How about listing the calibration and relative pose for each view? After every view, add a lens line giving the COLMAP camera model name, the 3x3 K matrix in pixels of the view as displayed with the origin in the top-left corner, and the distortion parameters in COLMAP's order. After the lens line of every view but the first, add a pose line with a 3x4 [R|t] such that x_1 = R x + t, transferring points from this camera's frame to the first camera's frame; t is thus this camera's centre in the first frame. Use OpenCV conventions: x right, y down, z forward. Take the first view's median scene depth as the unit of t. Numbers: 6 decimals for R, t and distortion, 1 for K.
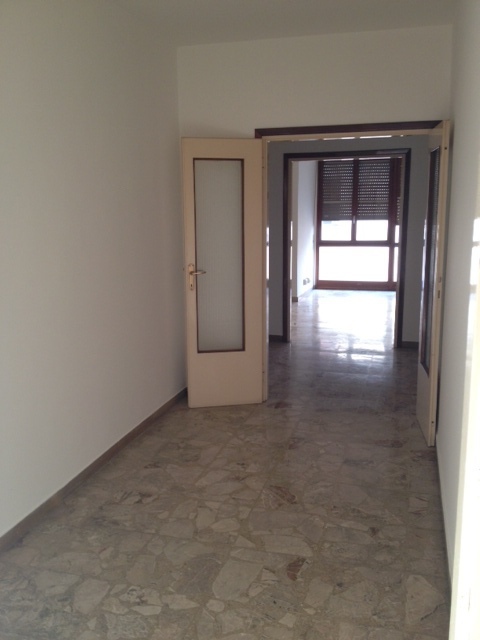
lens RADIAL K [[604.5, 0, 239.9], [0, 604.5, 320.3], [0, 0, 1]] dist [0.006111, 0.000000]
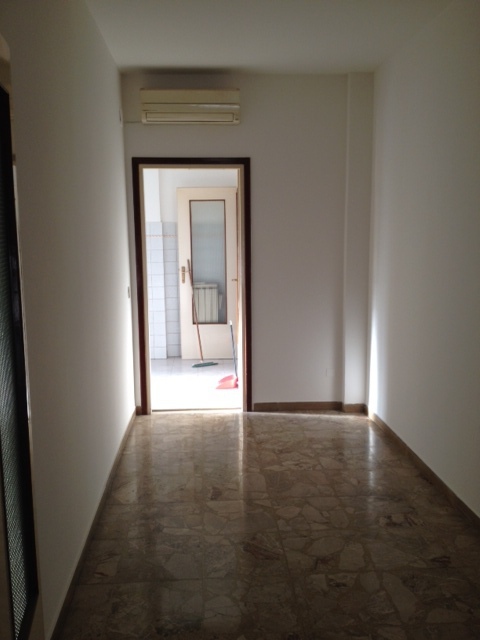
lens RADIAL K [[604.5, 0, 239.9], [0, 604.5, 319.8], [0, 0, 1]] dist [0.006111, 0.000000]
pose [[-0.943462, 0.069511, -0.324109, 0.389597], [-0.038076, 0.948569, 0.314272, -0.335024], [0.329285, 0.308845, -0.892293, 1.811589]]
